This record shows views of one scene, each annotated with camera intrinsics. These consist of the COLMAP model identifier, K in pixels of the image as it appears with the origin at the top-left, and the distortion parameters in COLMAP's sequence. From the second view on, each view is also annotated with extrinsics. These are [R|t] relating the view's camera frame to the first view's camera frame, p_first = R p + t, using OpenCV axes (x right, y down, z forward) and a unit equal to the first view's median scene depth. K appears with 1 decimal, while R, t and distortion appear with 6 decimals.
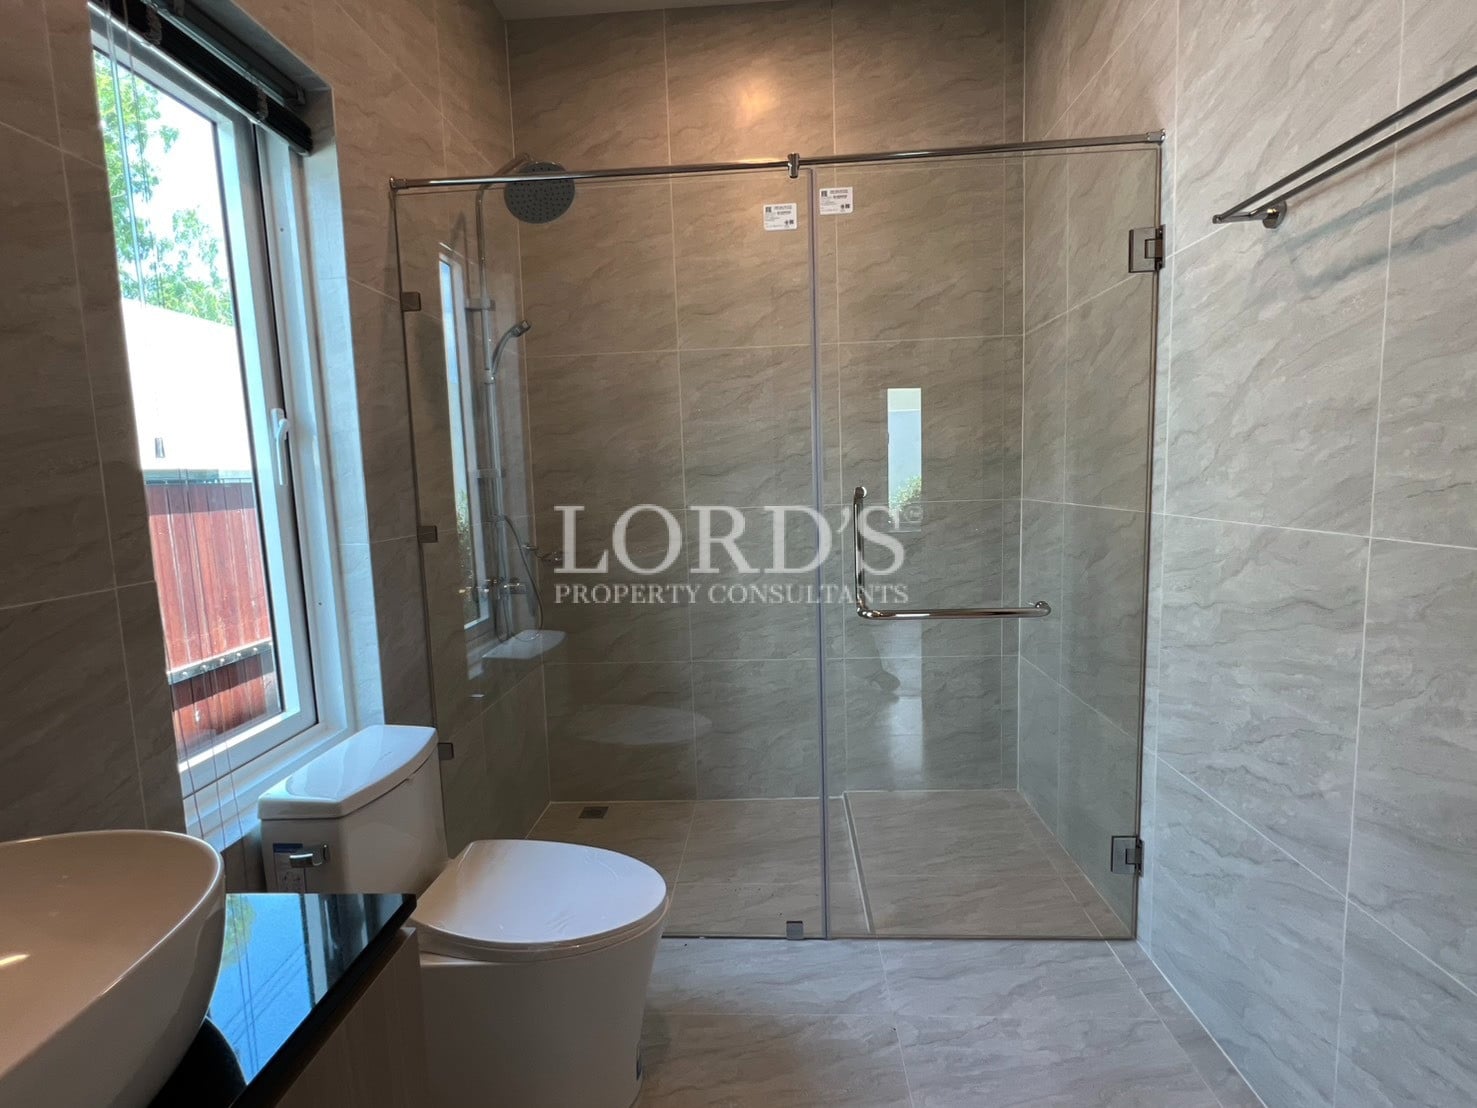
lens RADIAL K [[729.6, 0, 711.1], [0, 729.6, 557.0], [0, 0, 1]] dist [-0.001857, -0.000192]
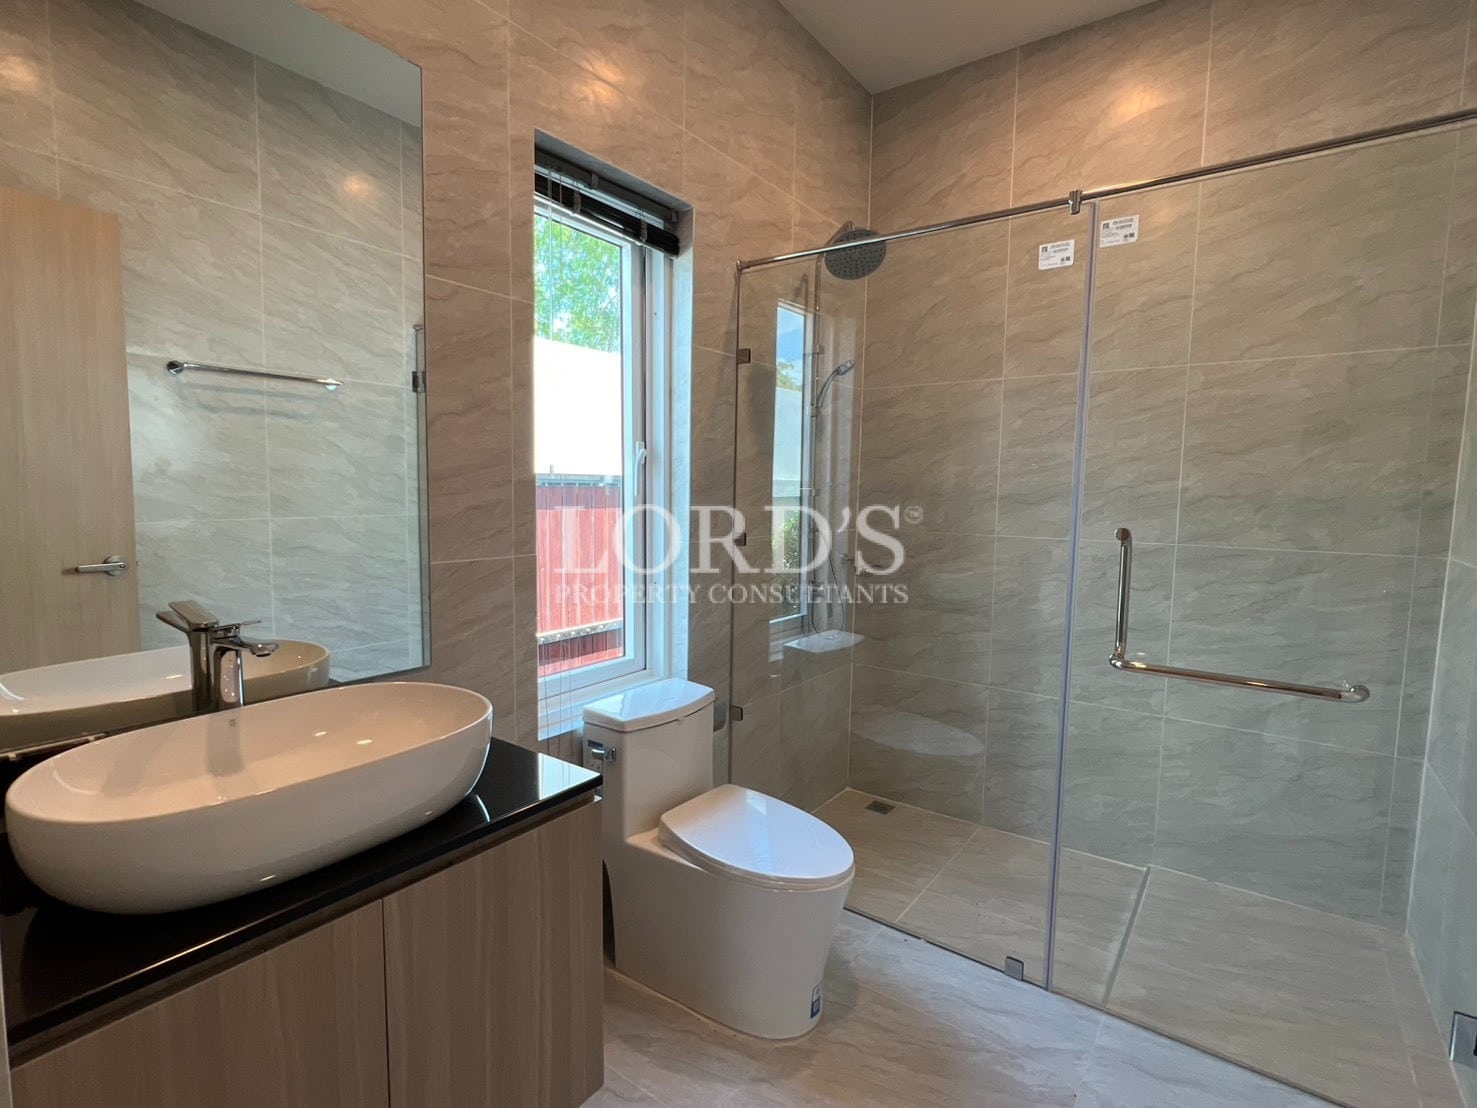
lens RADIAL K [[729.6, 0, 711.1], [0, 729.6, 557.0], [0, 0, 1]] dist [-0.001857, -0.000192]
pose [[0.828243, 0.098066, -0.551722, 0.262880], [-0.104146, 0.994353, 0.020399, -0.020558], [0.550607, 0.040565, 0.833779, -0.074112]]
